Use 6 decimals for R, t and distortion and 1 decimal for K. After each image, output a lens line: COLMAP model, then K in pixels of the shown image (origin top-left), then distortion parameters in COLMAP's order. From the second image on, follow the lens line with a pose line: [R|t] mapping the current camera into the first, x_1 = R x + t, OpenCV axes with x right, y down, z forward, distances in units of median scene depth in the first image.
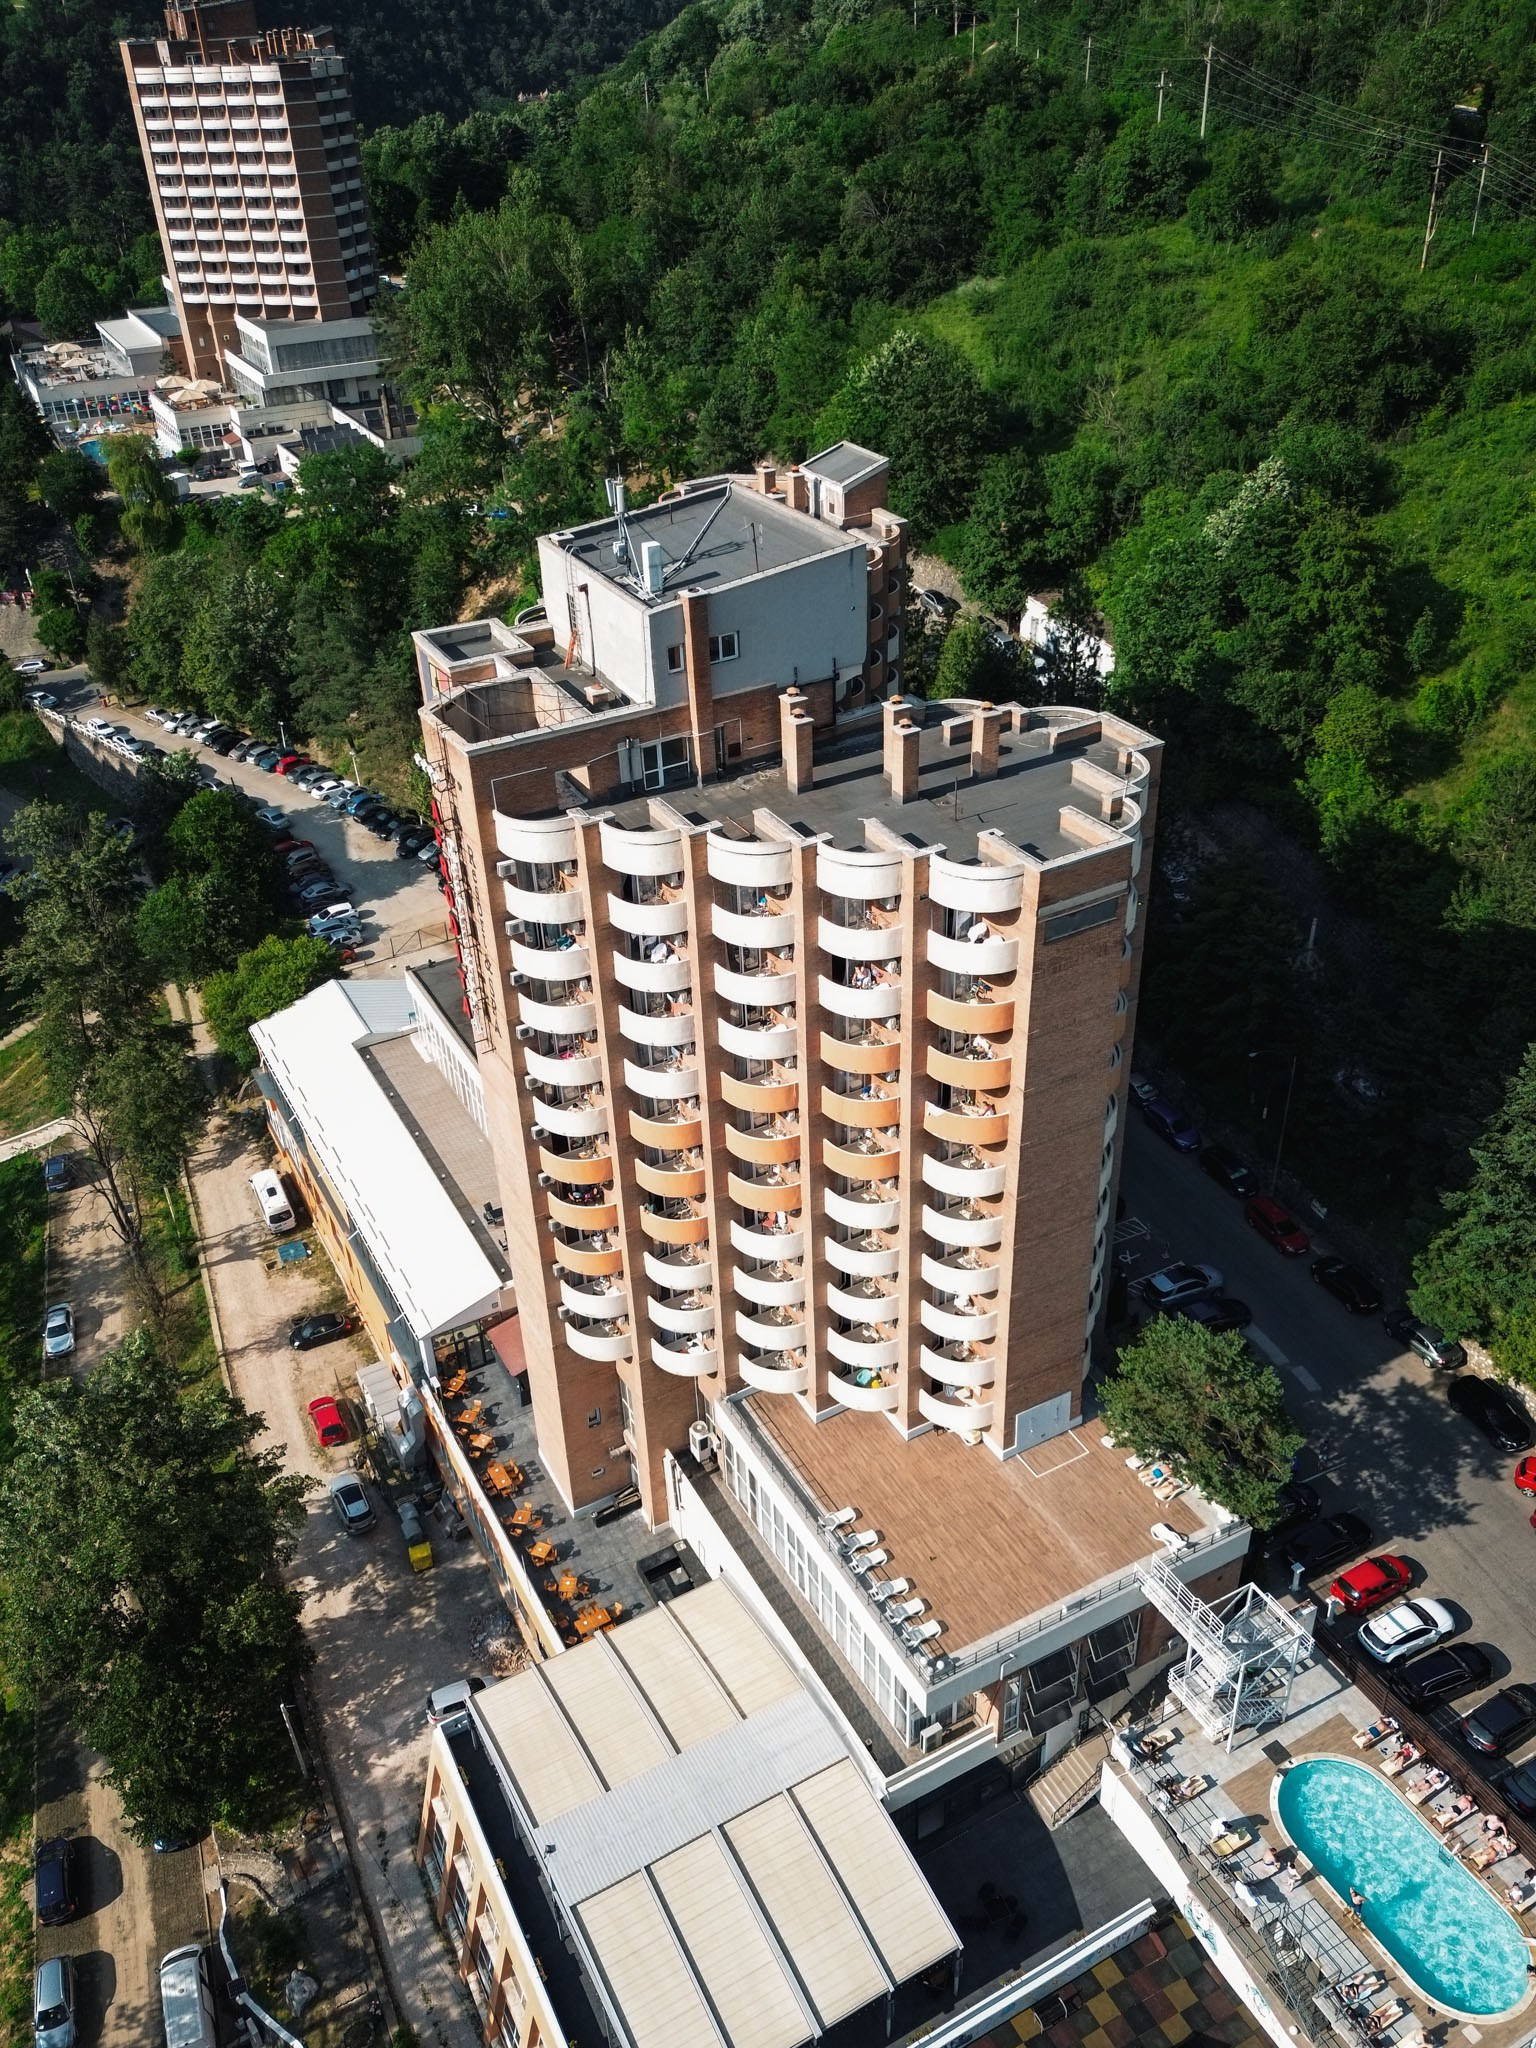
lens RADIAL K [[1712.6, 0, 821.2], [0, 1712.6, 987.8], [0, 0, 1]] dist [0.058847, -0.051599]
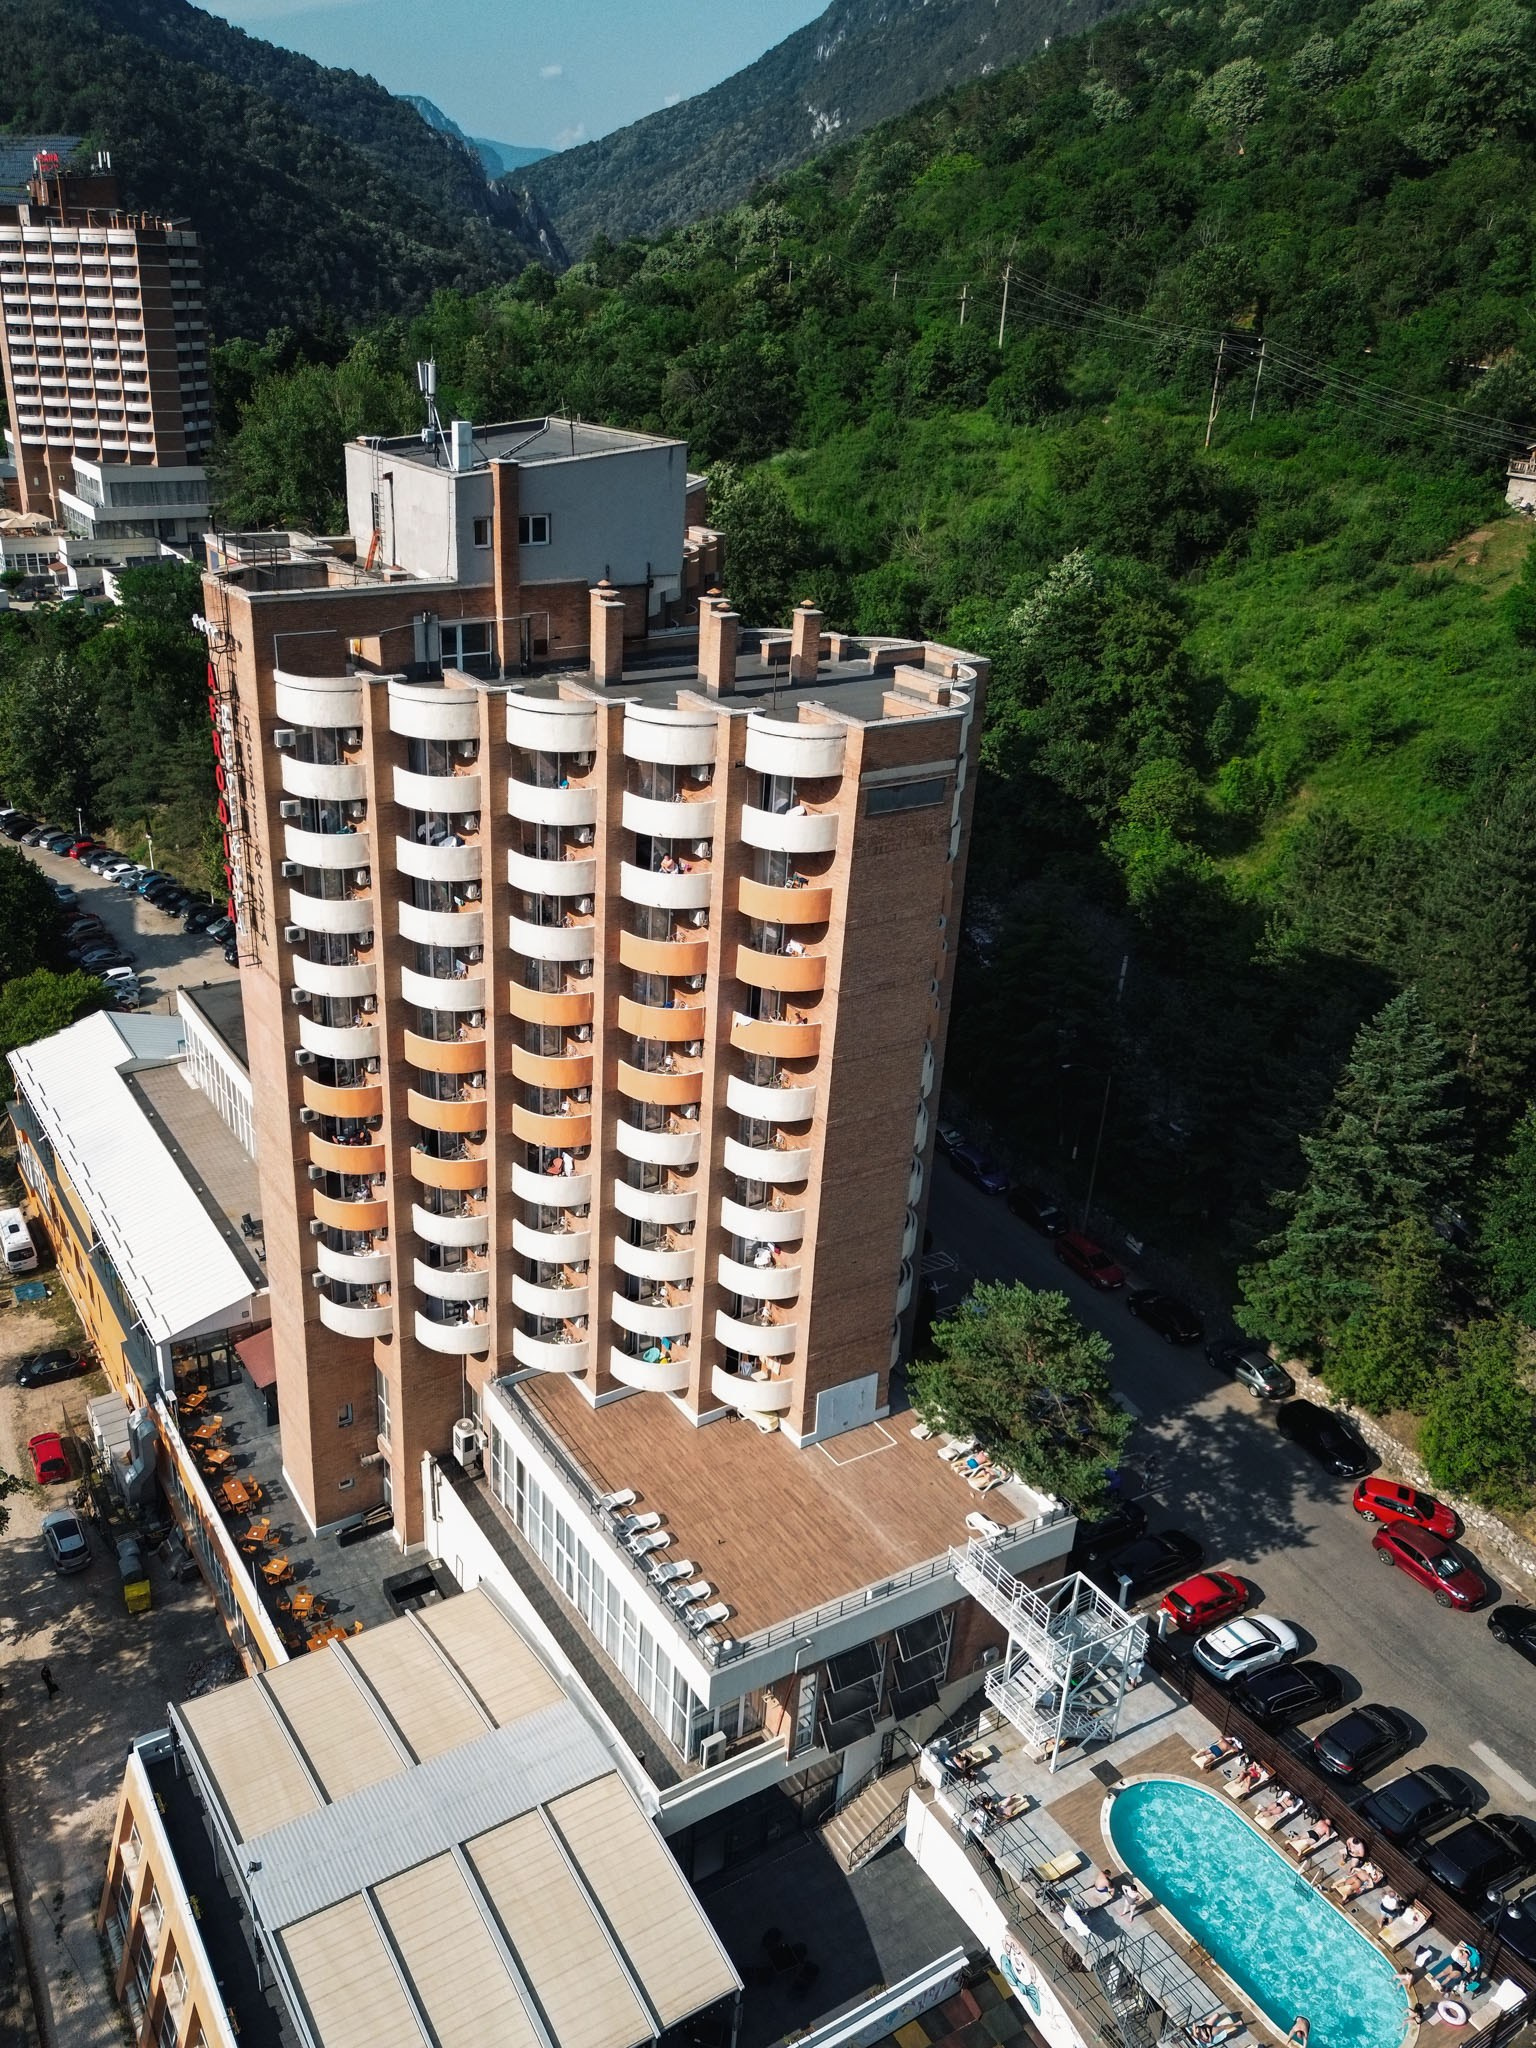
lens RADIAL K [[1637.0, 0, 707.1], [0, 1637.0, 1020.5], [0, 0, 1]] dist [0.061042, -0.054751]
pose [[0.997760, 0.041174, 0.052732, 0.001727], [-0.033270, 0.989183, -0.142864, 0.160158], [-0.058044, 0.140790, 0.988337, 0.111184]]
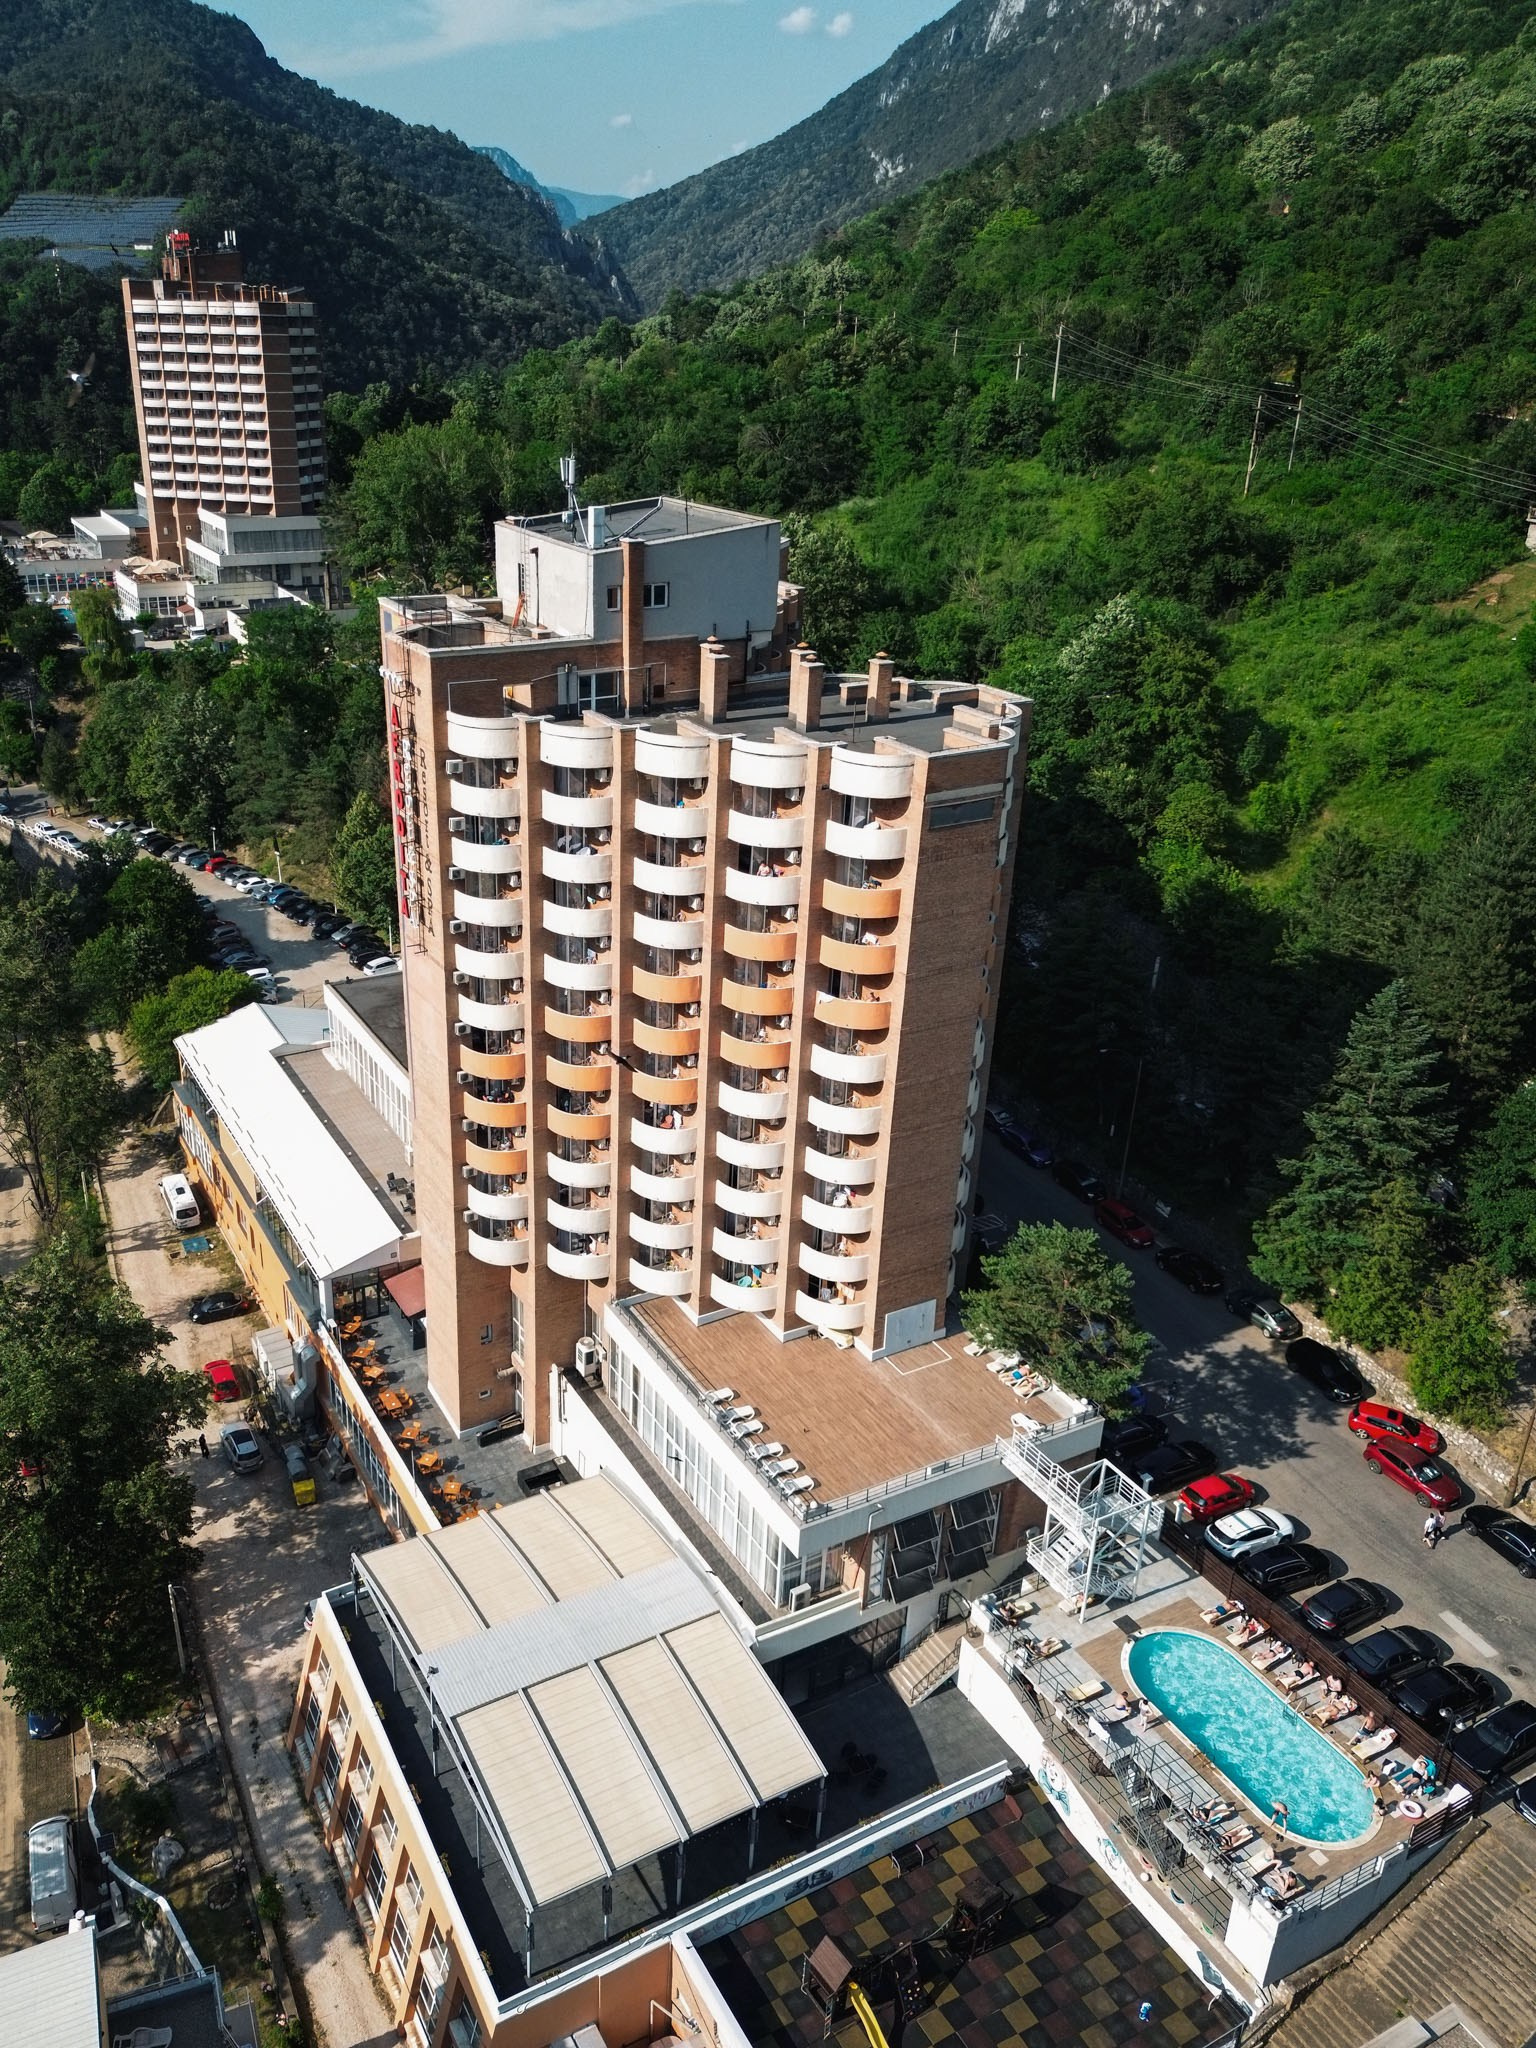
lens RADIAL K [[1637.0, 0, 693.7], [0, 1637.0, 1010.0], [0, 0, 1]] dist [0.061042, -0.054751]
pose [[0.998779, 0.048447, 0.009689, -0.022945], [-0.046253, 0.985814, -0.161343, 0.206696], [-0.017368, 0.160698, 0.986851, -0.035848]]
